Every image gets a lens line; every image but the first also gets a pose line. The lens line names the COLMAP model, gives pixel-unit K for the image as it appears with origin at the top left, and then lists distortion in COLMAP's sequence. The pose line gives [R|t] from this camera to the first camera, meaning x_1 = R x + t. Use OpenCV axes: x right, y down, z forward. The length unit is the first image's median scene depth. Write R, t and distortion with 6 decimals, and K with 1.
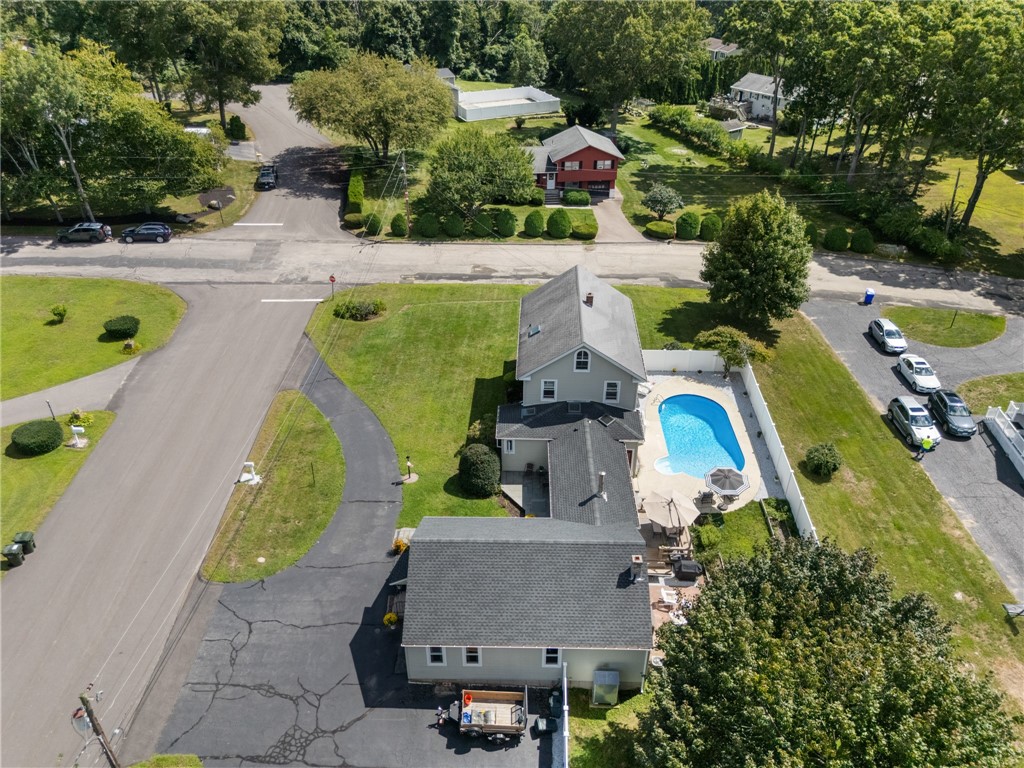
lens RADIAL K [[748.3, 0, 512.1], [0, 748.3, 396.8], [0, 0, 1]] dist [0.106986, -0.128795]
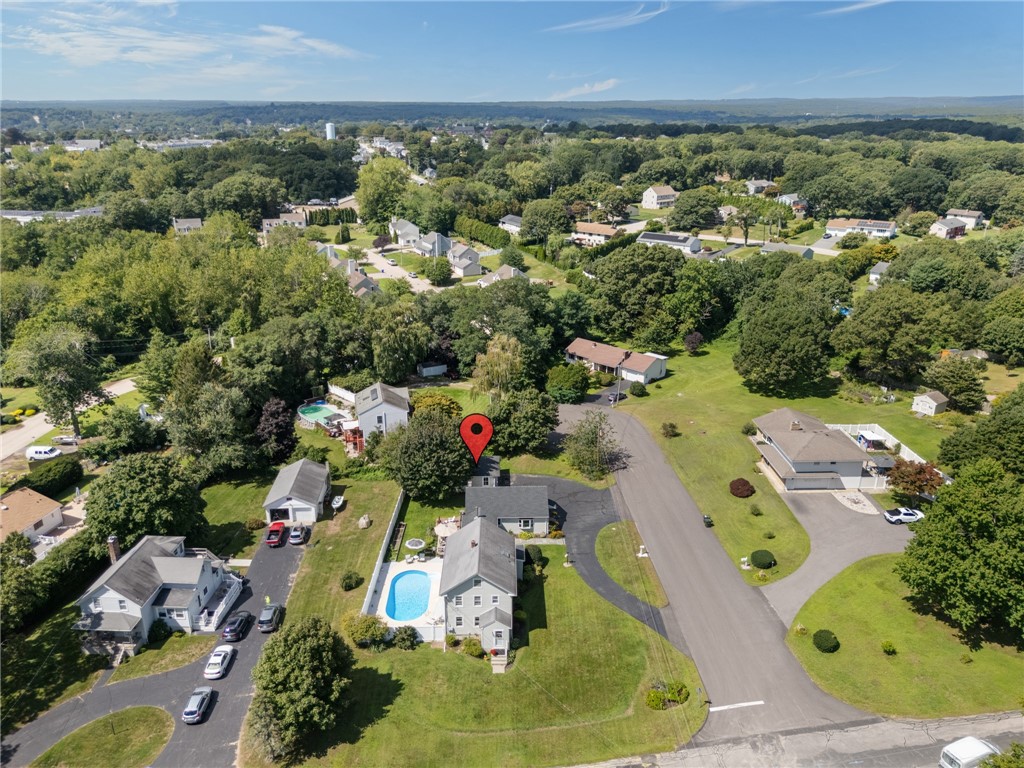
lens RADIAL K [[748.3, 0, 512.1], [0, 748.3, 396.8], [0, 0, 1]] dist [0.106986, -0.128795]
pose [[-0.999096, 0.010889, -0.041093, 0.053556], [-0.027266, 0.577485, 0.815946, -1.082821], [0.032616, 0.816328, -0.576666, 1.096647]]
